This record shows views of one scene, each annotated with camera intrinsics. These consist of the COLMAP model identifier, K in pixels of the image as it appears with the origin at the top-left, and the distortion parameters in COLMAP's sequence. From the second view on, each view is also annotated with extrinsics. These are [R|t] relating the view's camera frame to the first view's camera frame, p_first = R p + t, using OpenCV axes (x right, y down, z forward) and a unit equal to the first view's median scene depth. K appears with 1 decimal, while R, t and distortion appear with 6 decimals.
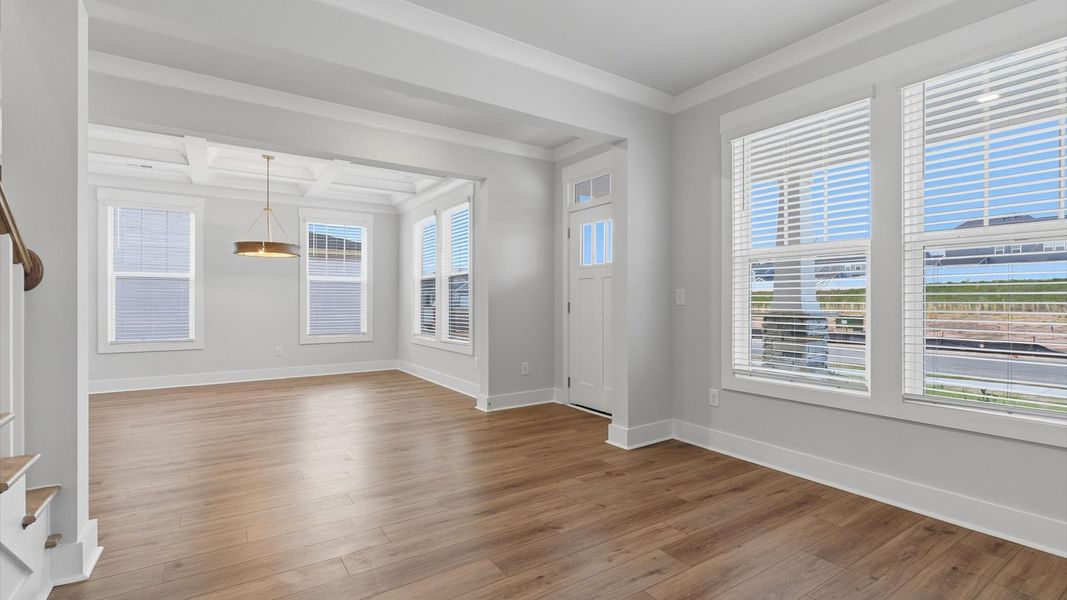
lens RADIAL K [[479.1, 0, 533.5], [0, 479.1, 300.0], [0, 0, 1]] dist [0.001243, -0.000017]
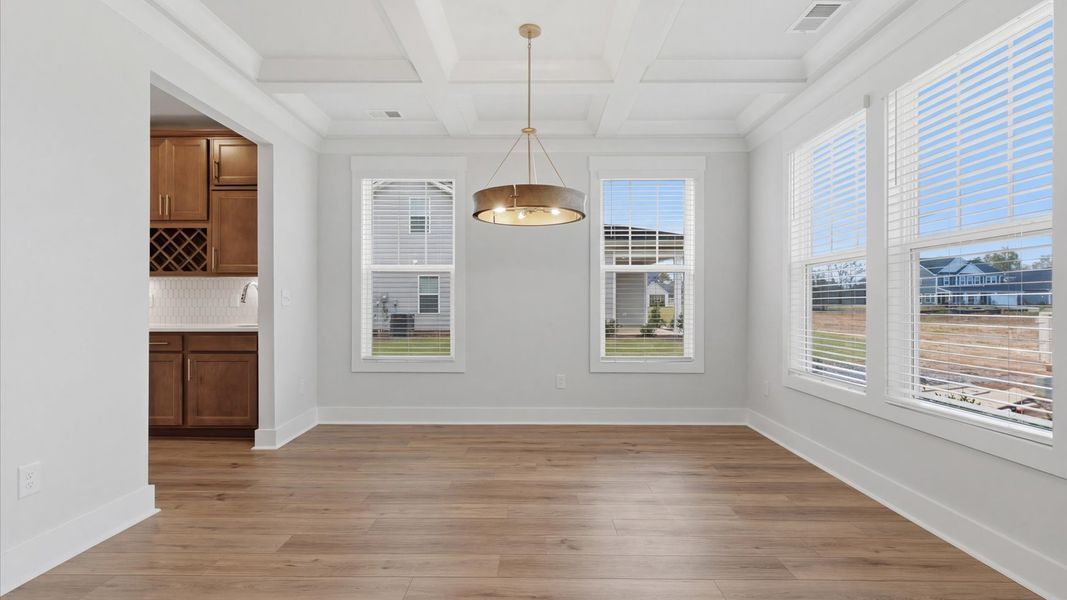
lens RADIAL K [[479.1, 0, 533.5], [0, 479.1, 300.0], [0, 0, 1]] dist [0.001243, -0.000017]
pose [[0.827180, -0.000358, -0.561936, -0.210435], [-0.002593, 0.999987, -0.004455, -0.000464], [0.561930, 0.005143, 0.827169, 0.470485]]
